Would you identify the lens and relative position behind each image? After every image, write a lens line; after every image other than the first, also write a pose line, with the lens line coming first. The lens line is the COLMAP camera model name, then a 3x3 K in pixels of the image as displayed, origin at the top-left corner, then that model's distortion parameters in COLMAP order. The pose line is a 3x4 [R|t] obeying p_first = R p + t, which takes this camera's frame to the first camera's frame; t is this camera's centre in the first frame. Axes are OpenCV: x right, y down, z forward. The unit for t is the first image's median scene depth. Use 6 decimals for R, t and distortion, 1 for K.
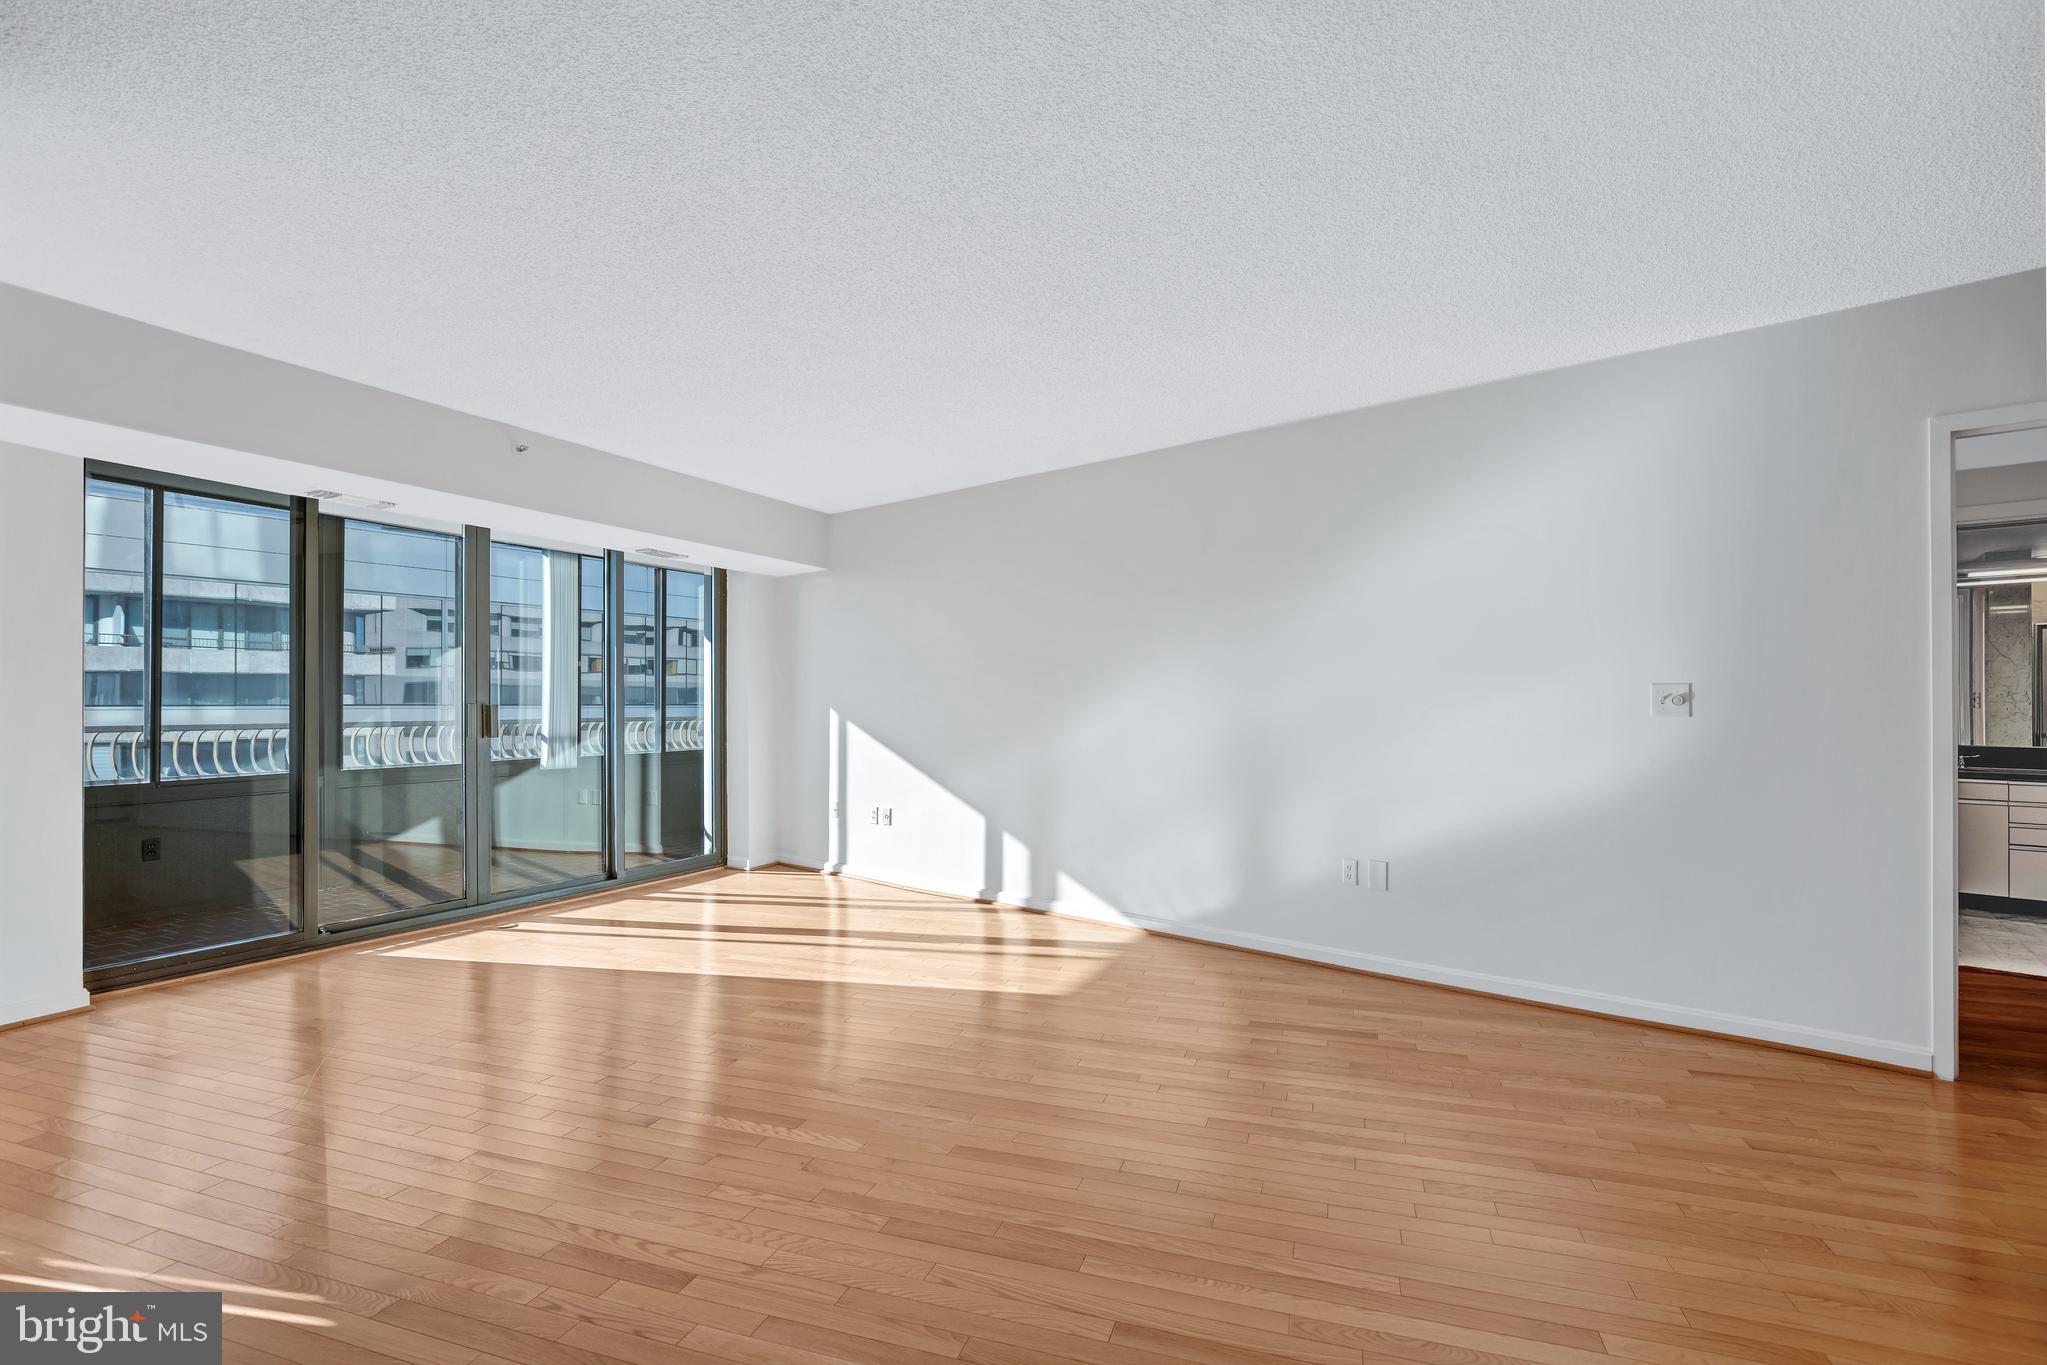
lens RADIAL K [[927.5, 0, 1034.4], [0, 927.5, 701.3], [0, 0, 1]] dist [-0.019471, 0.000087]
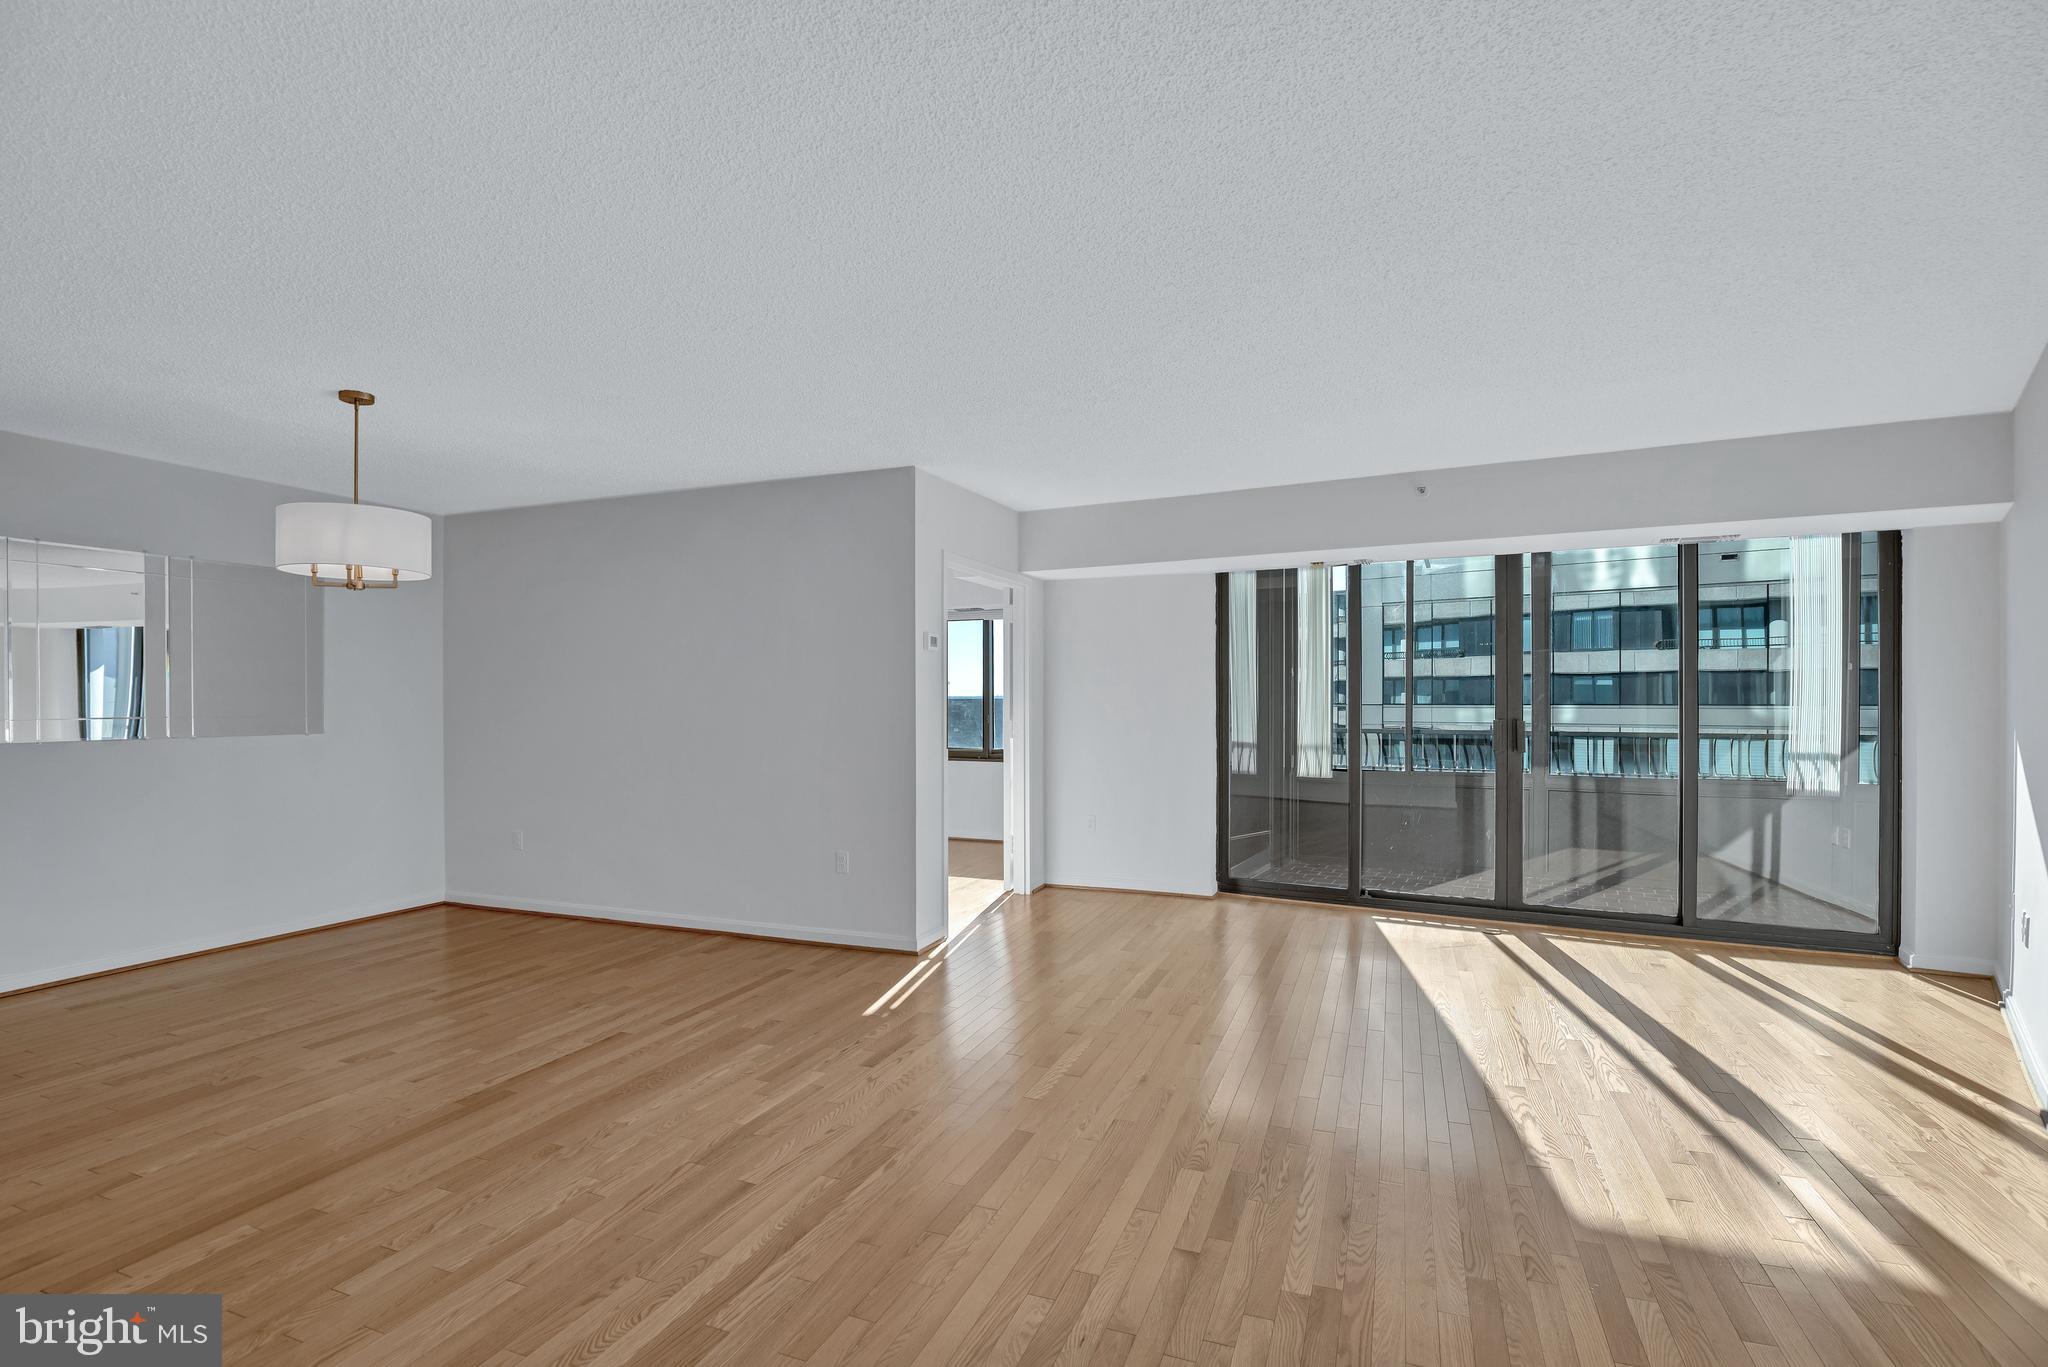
lens RADIAL K [[996.9, 0, 1018.6], [0, 996.9, 691.5], [0, 0, 1]] dist [-0.016588, 0.000432]
pose [[-0.080879, -0.008869, -0.996684, 0.525374], [0.017344, 0.999796, -0.010304, -0.018151], [0.996573, -0.018120, -0.080709, 0.515387]]
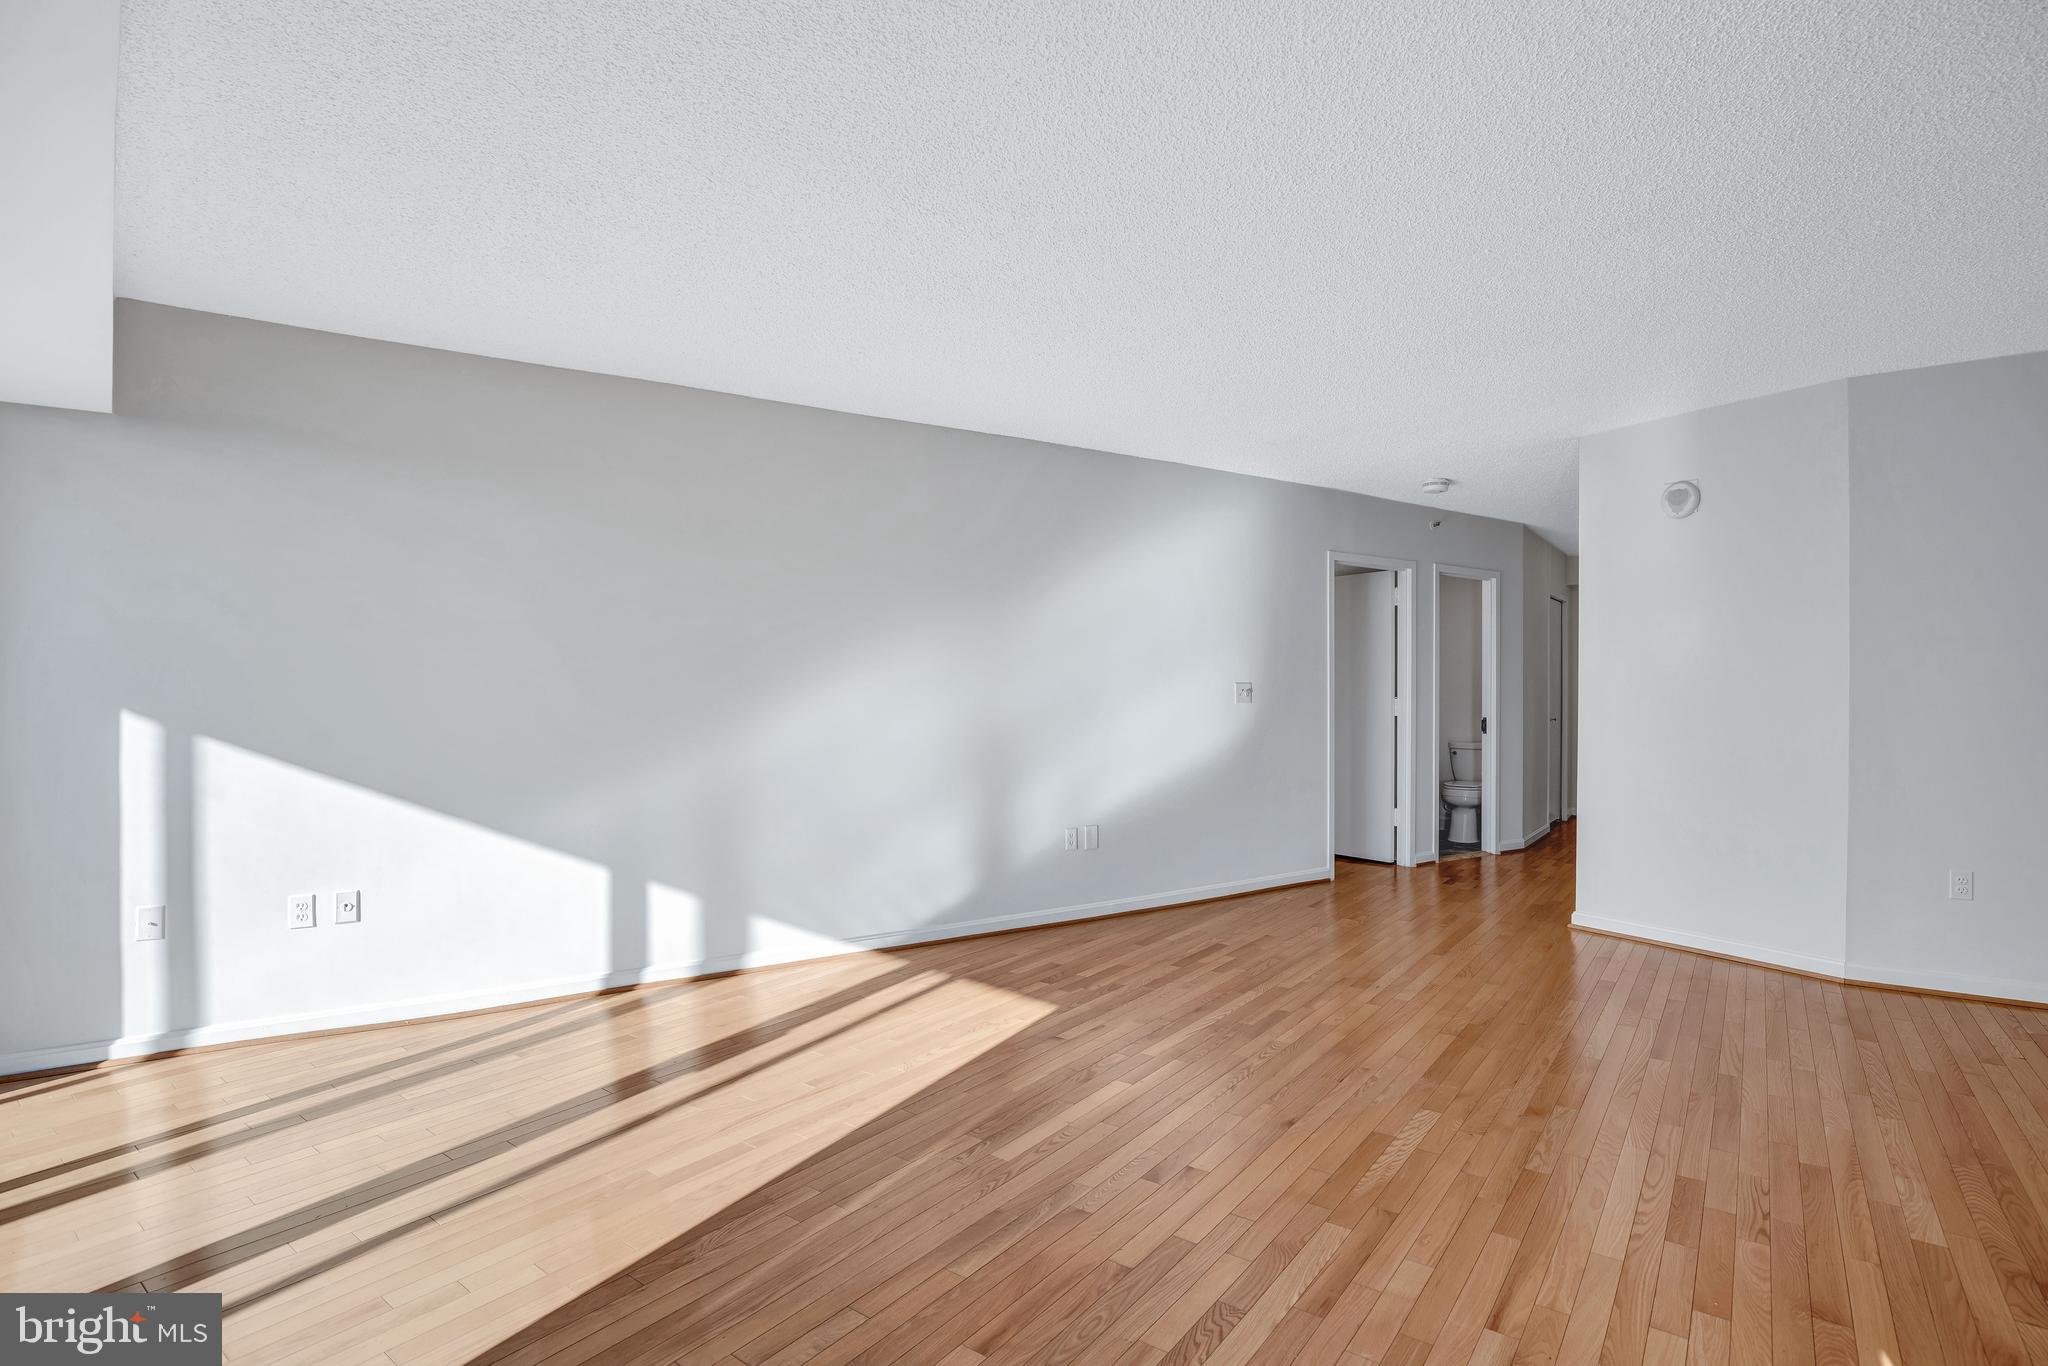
lens RADIAL K [[939.1, 0, 1101.3], [0, 939.1, 692.6], [0, 0, 1]] dist [-0.021314, 0.000015]
pose [[0.304869, -0.005331, 0.952380, -0.636272], [-0.004182, 0.999967, 0.006936, -0.008496], [-0.952385, -0.006097, 0.304836, 0.488256]]
